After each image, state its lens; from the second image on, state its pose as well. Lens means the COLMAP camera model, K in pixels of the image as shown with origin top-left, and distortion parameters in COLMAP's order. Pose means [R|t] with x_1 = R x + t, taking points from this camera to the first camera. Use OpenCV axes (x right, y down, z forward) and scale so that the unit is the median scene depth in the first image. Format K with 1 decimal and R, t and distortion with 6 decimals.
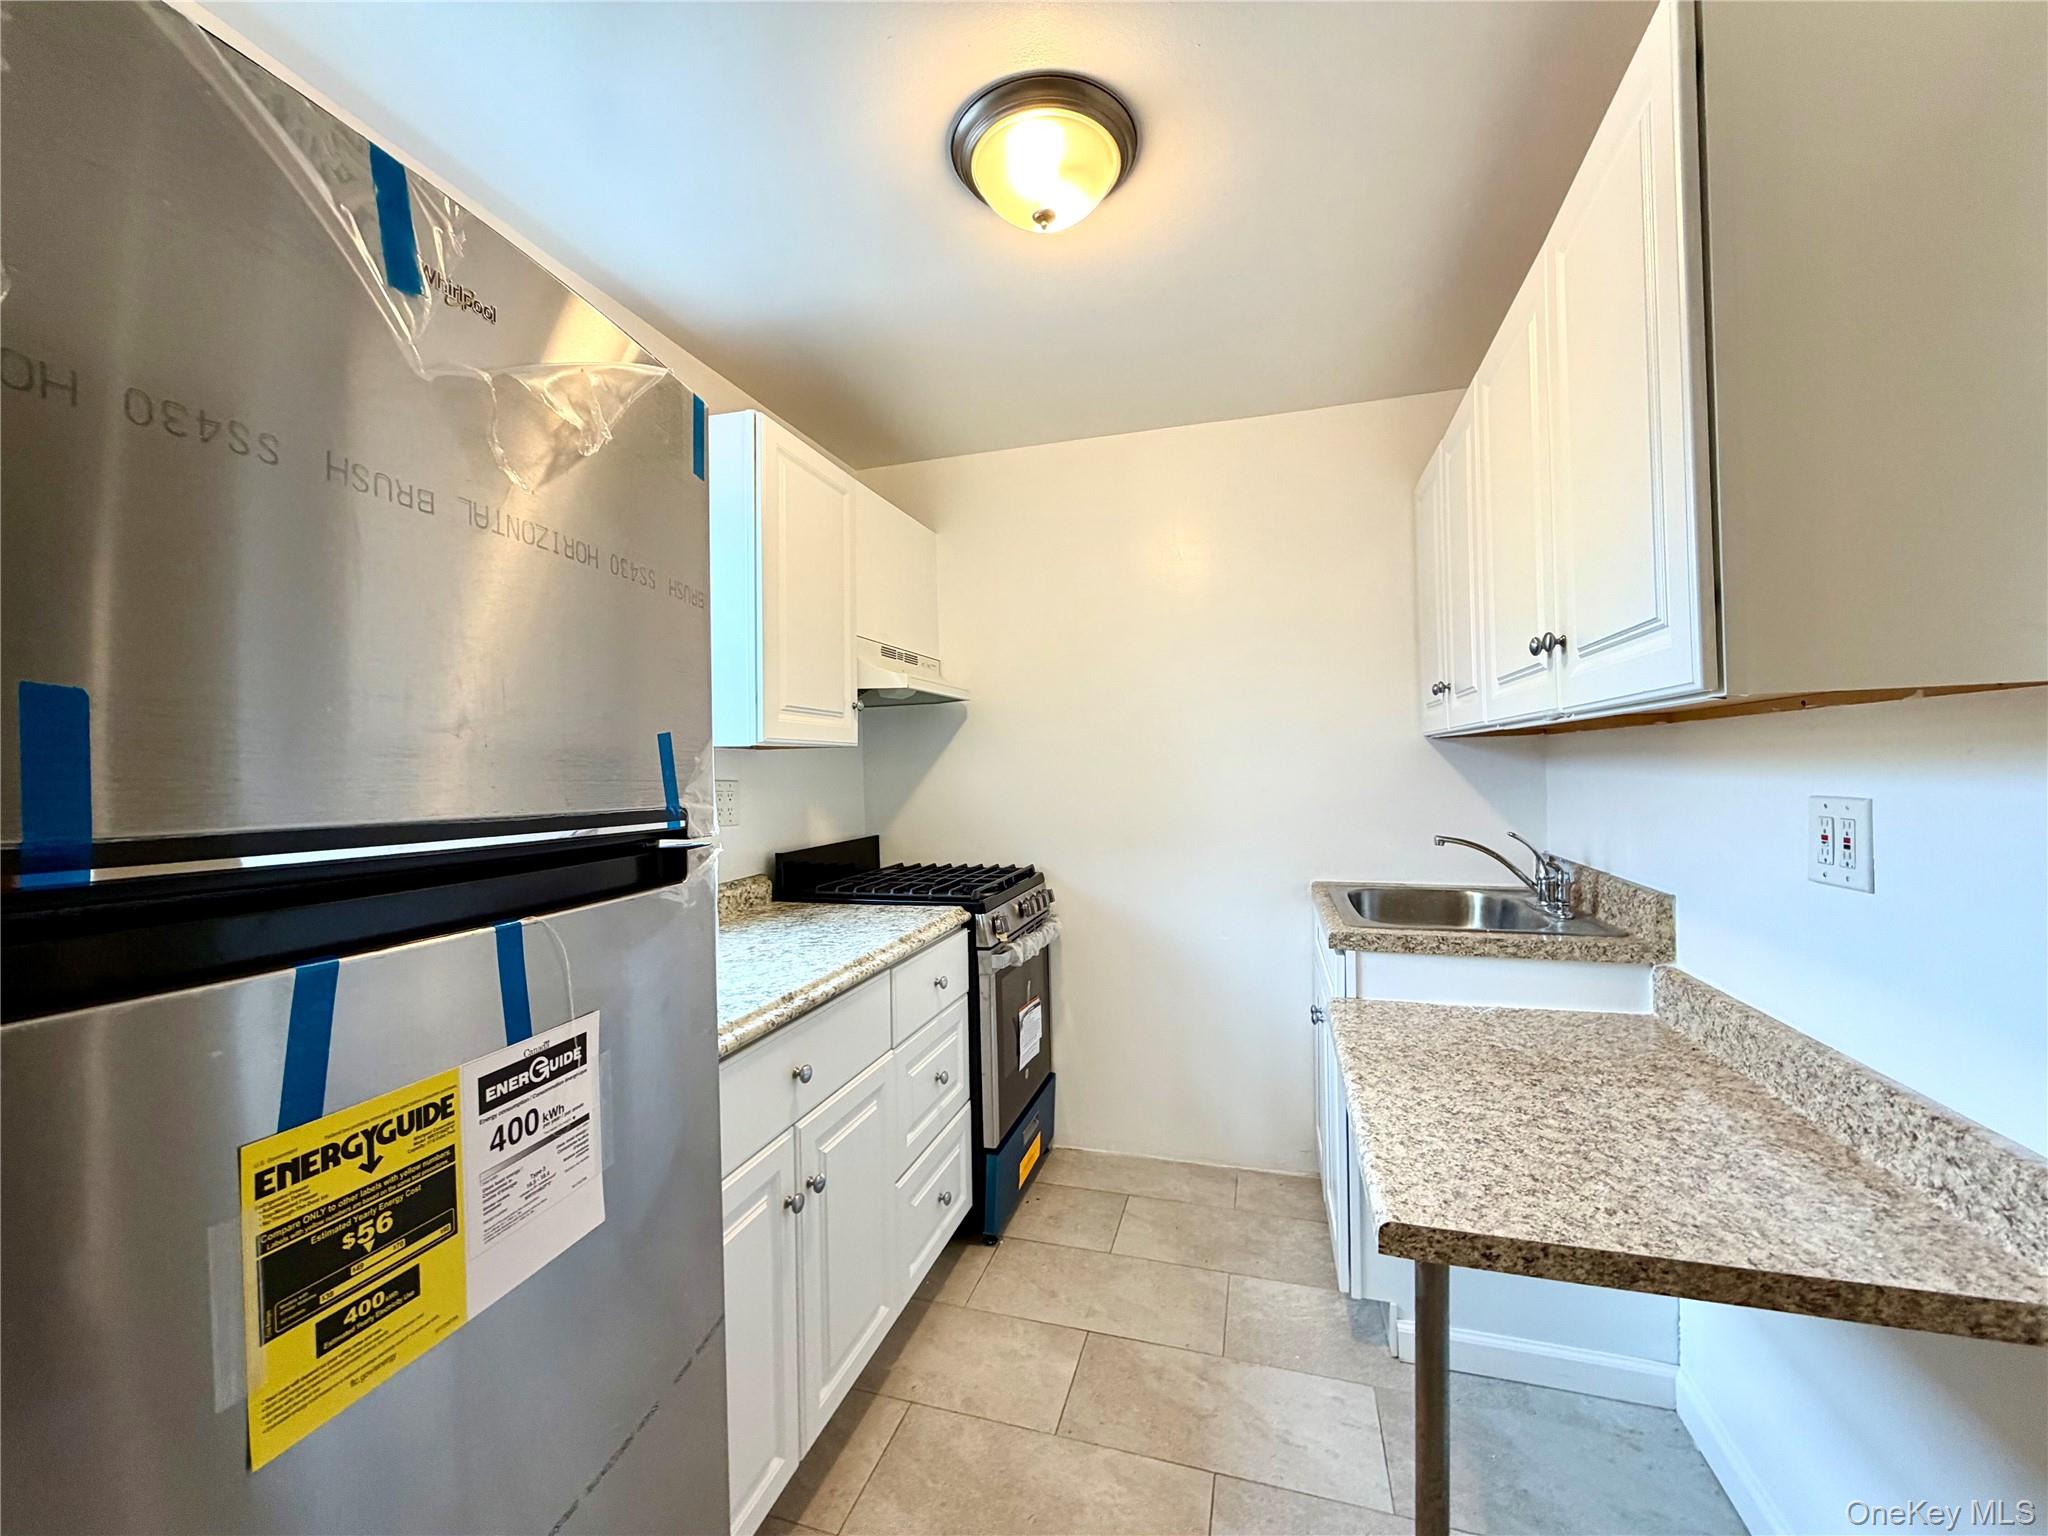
lens RADIAL K [[815.4, 0, 1020.6], [0, 815.4, 765.7], [0, 0, 1]] dist [0.000389, -0.000135]
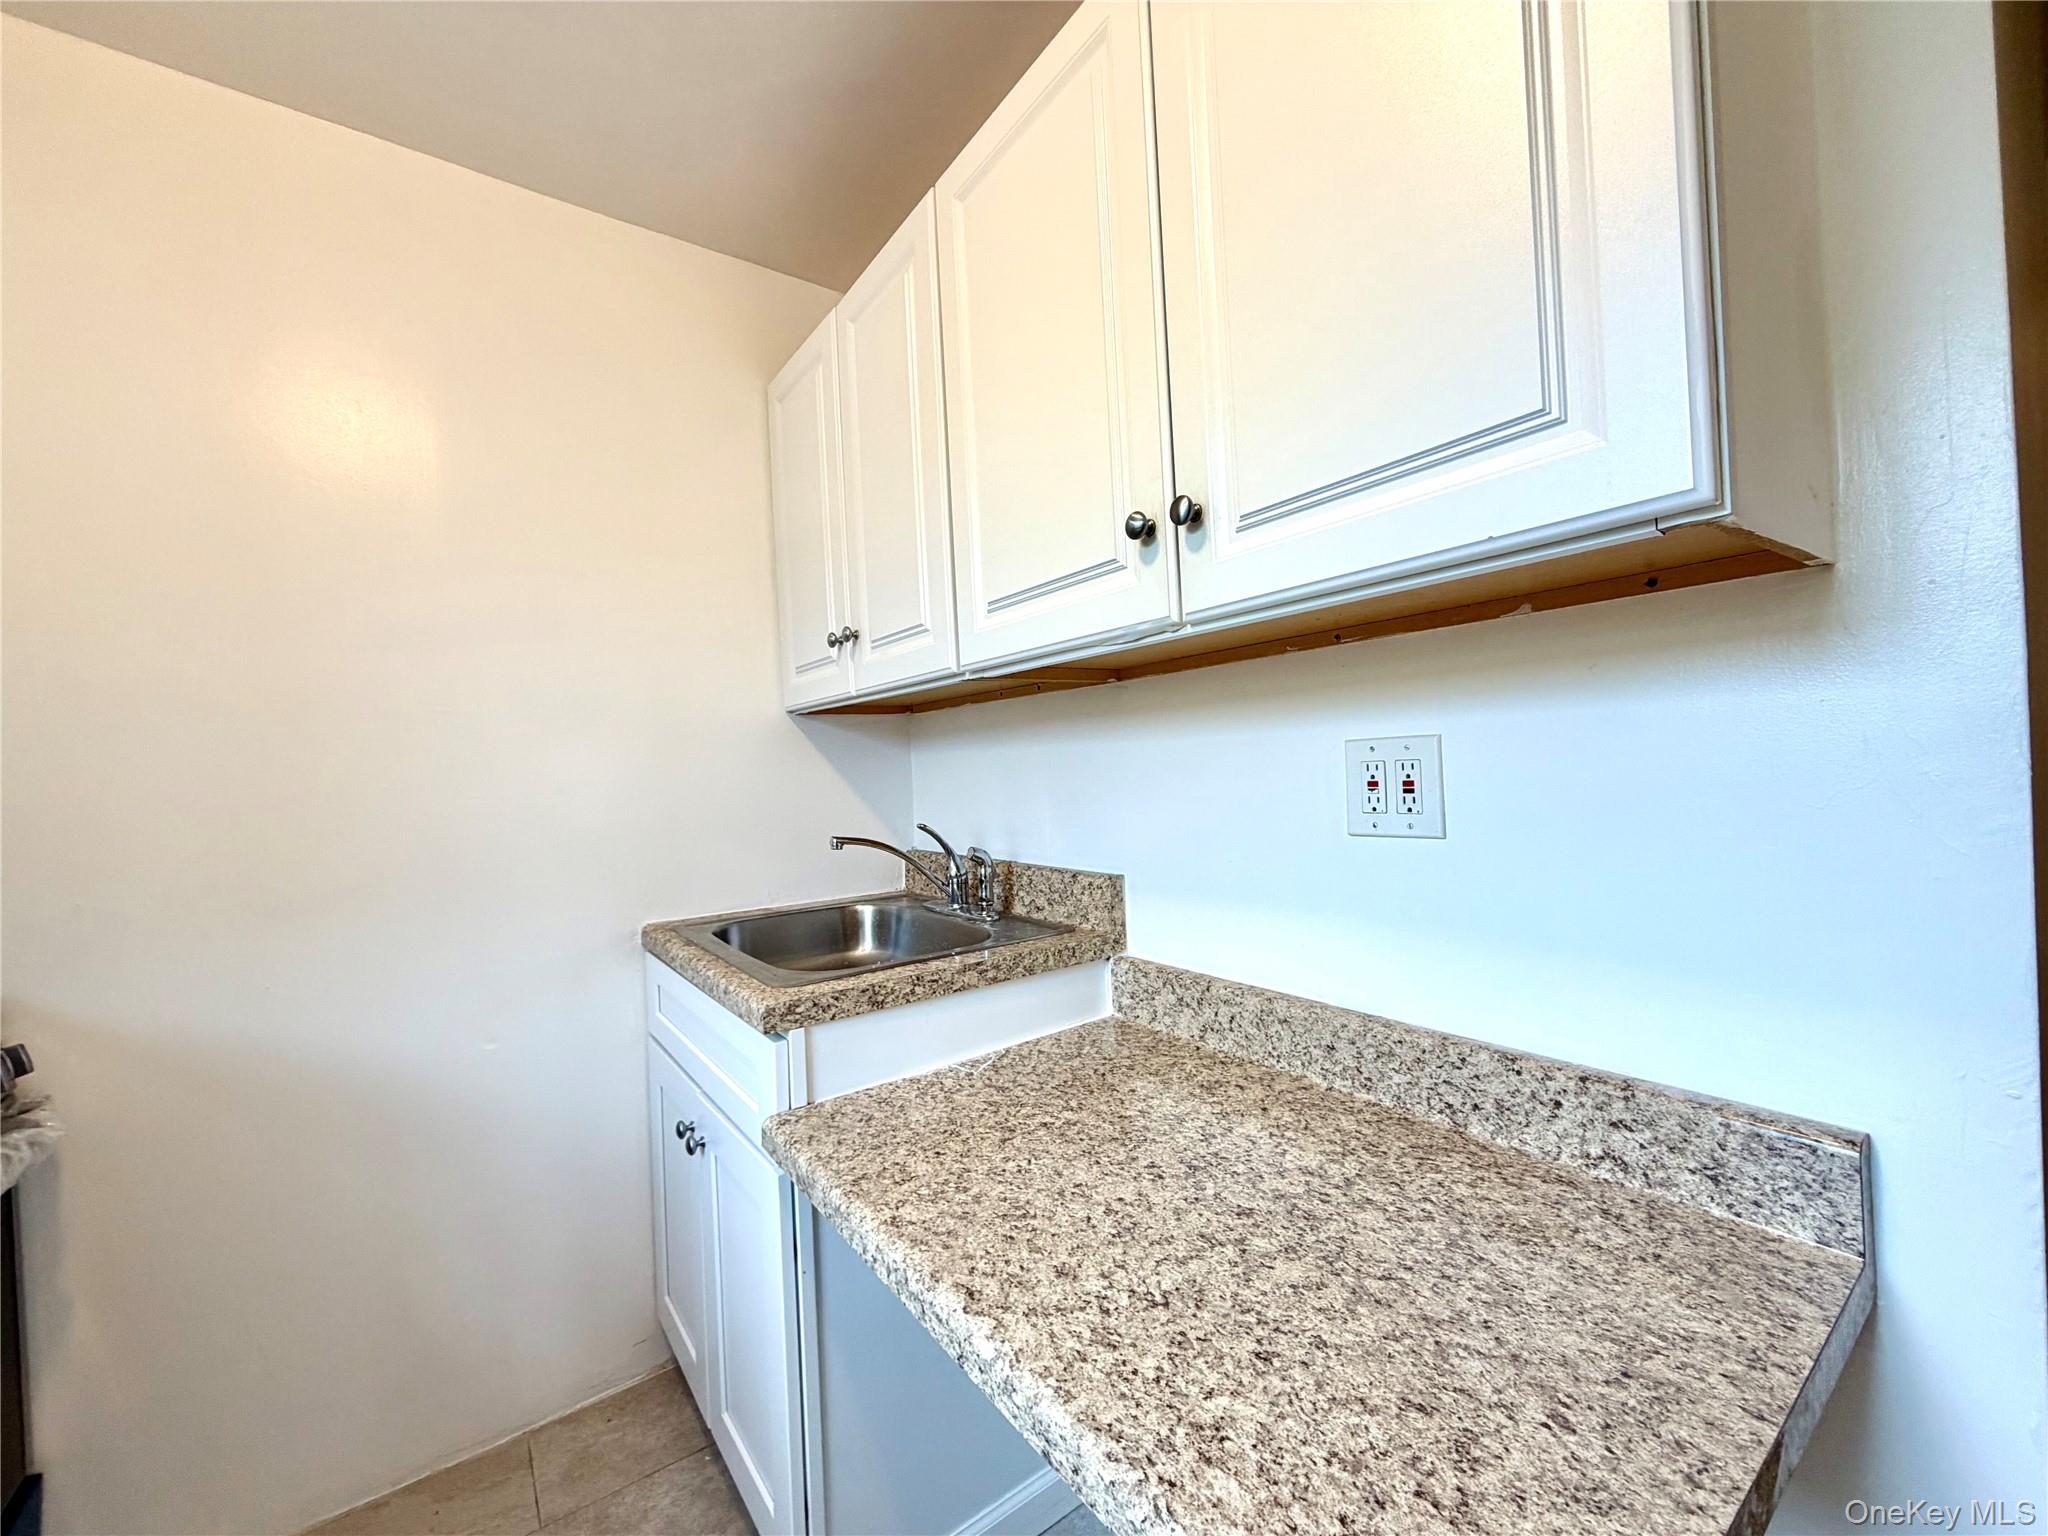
lens RADIAL K [[815.4, 0, 1020.6], [0, 815.4, 765.7], [0, 0, 1]] dist [0.000389, -0.000135]
pose [[0.604436, -0.006401, 0.796628, 0.035592], [0.030601, 0.999416, -0.015187, 0.070680], [-0.796066, 0.033557, 0.604279, 0.776428]]
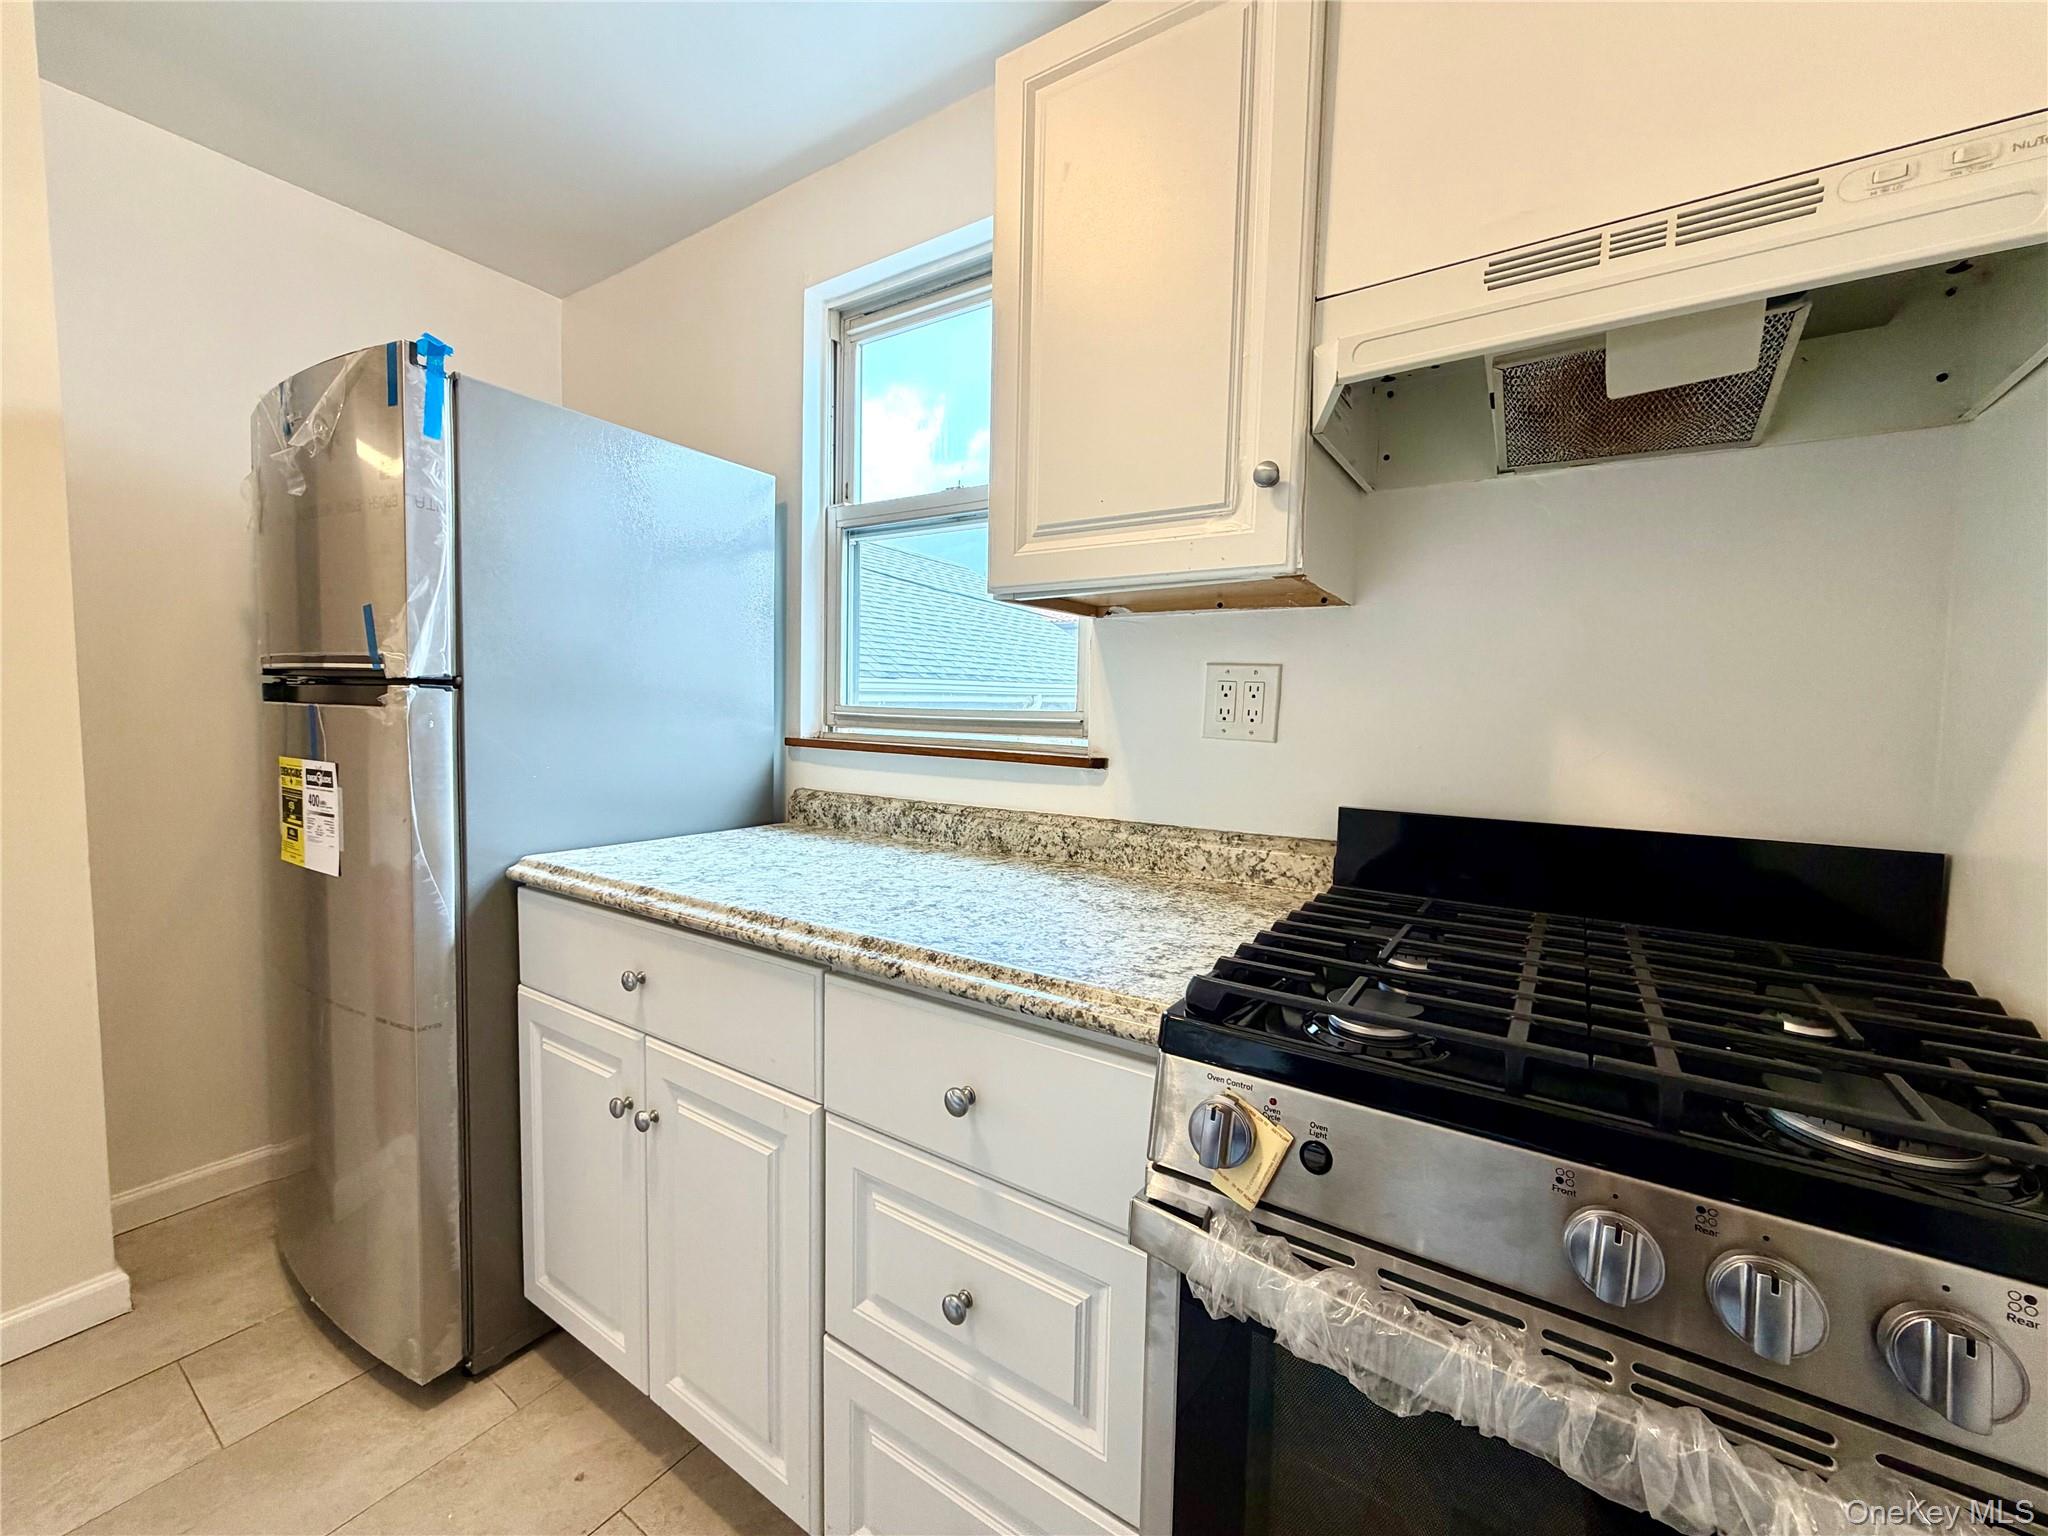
lens RADIAL K [[815.4, 0, 1020.6], [0, 815.4, 765.7], [0, 0, 1]] dist [0.000389, -0.000135]
pose [[-0.297114, 0.075470, -0.951855, 0.517483], [-0.013293, 0.996448, 0.083155, 0.088713], [0.954749, 0.037359, -0.295056, 2.019562]]
